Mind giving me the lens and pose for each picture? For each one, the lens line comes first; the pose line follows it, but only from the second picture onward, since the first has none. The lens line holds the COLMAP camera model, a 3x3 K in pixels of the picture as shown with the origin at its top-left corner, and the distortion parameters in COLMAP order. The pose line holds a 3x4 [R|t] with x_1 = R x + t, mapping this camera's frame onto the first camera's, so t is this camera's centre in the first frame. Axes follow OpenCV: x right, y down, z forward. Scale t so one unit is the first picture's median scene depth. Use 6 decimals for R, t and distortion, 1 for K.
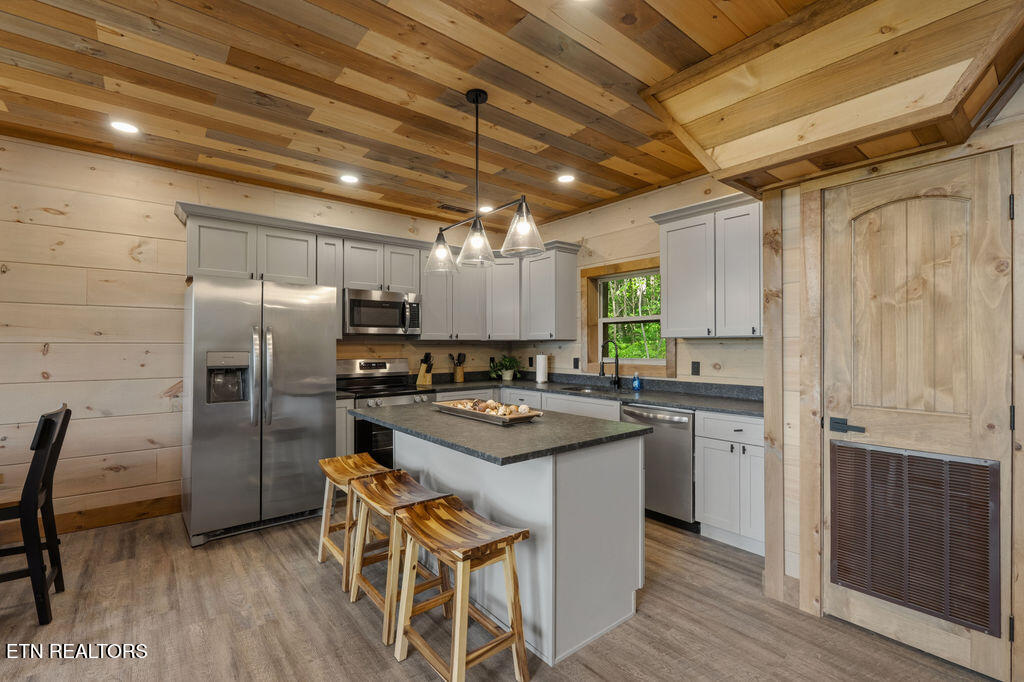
lens RADIAL K [[456.1, 0, 509.8], [0, 456.1, 344.2], [0, 0, 1]] dist [-0.003093, 0.000147]
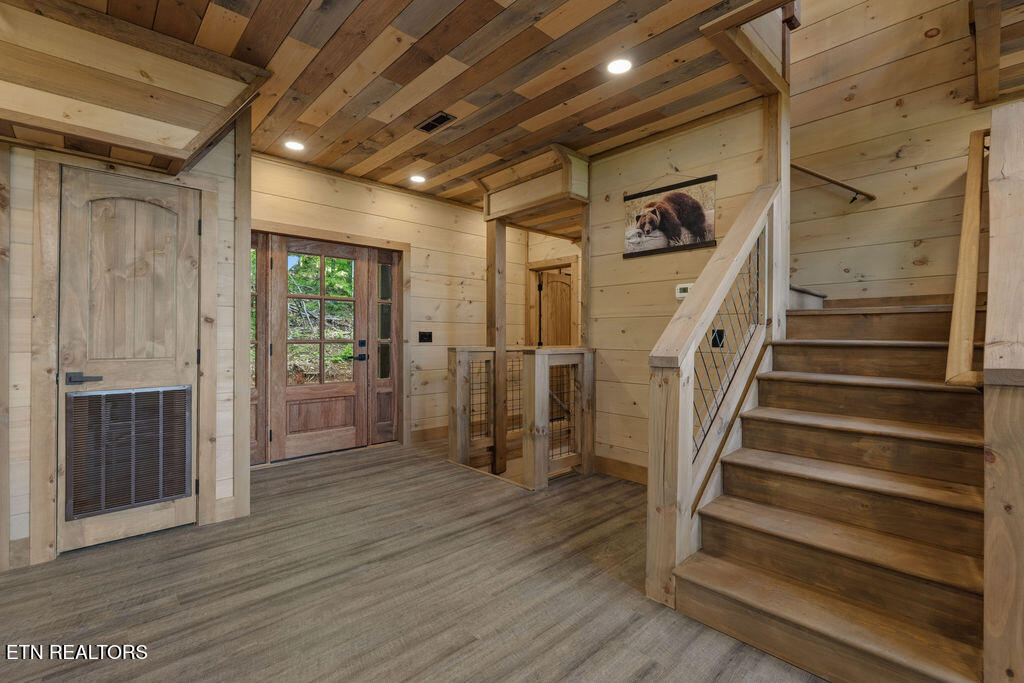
lens RADIAL K [[456.1, 0, 510.5], [0, 456.1, 337.9], [0, 0, 1]] dist [-0.003093, 0.000147]
pose [[-0.080148, -0.005865, 0.996766, -0.517614], [-0.008438, 0.999951, 0.005205, 0.064681], [-0.996747, -0.007994, -0.080193, 0.012662]]
